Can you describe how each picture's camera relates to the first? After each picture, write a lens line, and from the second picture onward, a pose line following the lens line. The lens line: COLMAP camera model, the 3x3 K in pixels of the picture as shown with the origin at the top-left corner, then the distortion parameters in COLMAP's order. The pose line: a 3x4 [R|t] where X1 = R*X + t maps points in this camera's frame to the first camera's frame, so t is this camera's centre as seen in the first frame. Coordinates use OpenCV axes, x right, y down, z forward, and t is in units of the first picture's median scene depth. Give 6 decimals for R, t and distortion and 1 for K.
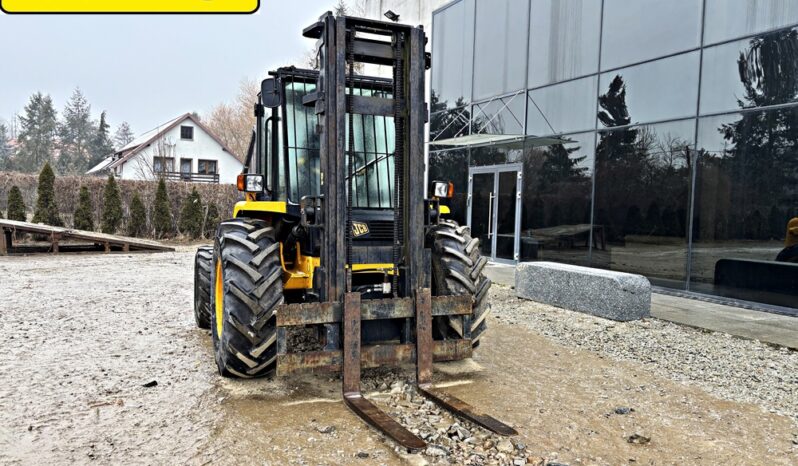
lens RADIAL K [[602.6, 0, 399.0], [0, 602.6, 236.7], [0, 0, 1]] dist [0.051060, -0.060481]
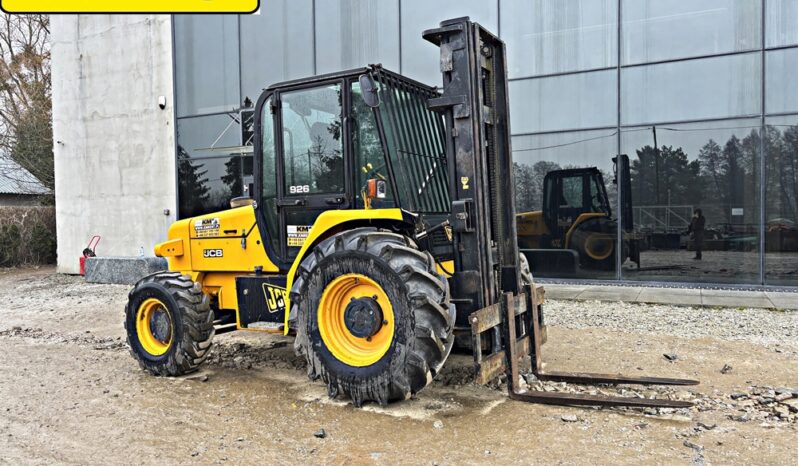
lens RADIAL K [[602.6, 0, 398.2], [0, 602.6, 234.2], [0, 0, 1]] dist [0.051060, -0.060481]
pose [[0.795158, -0.054761, 0.603925, -0.736970], [0.069459, 0.997584, -0.000998, -0.016406], [-0.602411, 0.042742, 0.797041, 0.247334]]
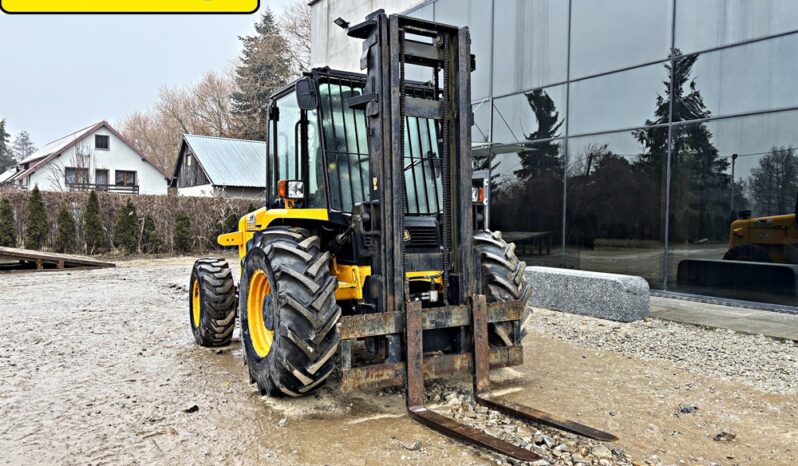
lens RADIAL K [[602.6, 0, 394.8], [0, 602.6, 238.3], [0, 0, 1]] dist [0.051060, -0.060481]
pose [[0.991634, -0.020842, 0.127389, -0.197724], [0.022564, 0.999672, -0.012090, 0.002626], [-0.127095, 0.014863, 0.991779, 0.044062]]
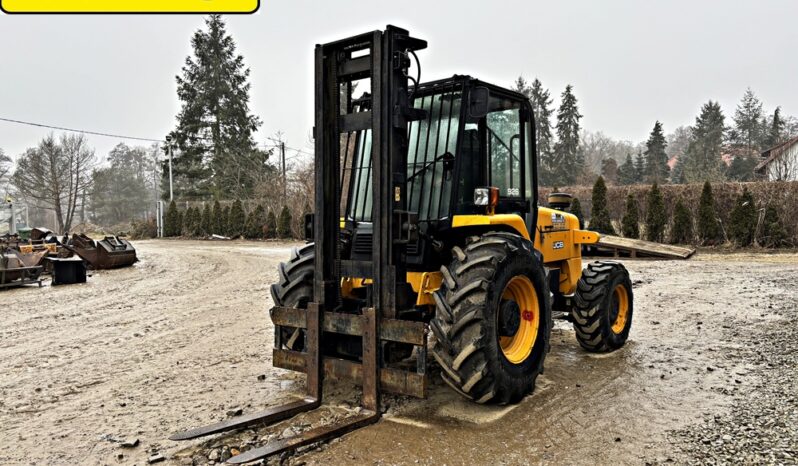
lens RADIAL K [[602.6, 0, 393.9], [0, 602.6, 232.1], [0, 0, 1]] dist [0.051060, -0.060481]
pose [[0.473010, -0.000263, -0.881057, 0.808803], [-0.011525, 0.999913, -0.006486, -0.024148], [0.880982, 0.013222, 0.472965, 0.537053]]
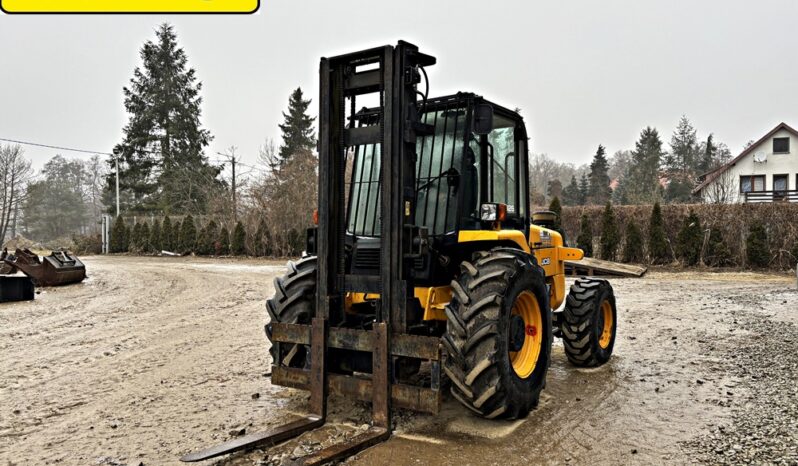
lens RADIAL K [[602.6, 0, 393.8], [0, 602.6, 235.1], [0, 0, 1]] dist [0.051060, -0.060481]
pose [[0.545256, -0.017551, -0.838086, 0.760216], [-0.017991, 0.999305, -0.032632, -0.017559], [0.838077, 0.032871, 0.544561, 0.463238]]
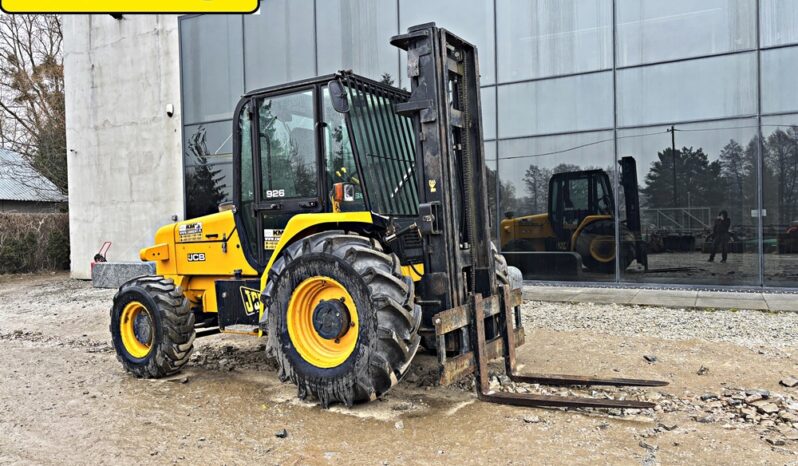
lens RADIAL K [[602.6, 0, 401.0], [0, 602.6, 230.0], [0, 0, 1]] dist [0.051060, -0.060481]
pose [[0.812474, -0.052431, 0.580635, -0.681489], [0.076409, 0.996933, -0.016895, -0.008679], [-0.577969, 0.058092, 0.813989, 0.191813]]
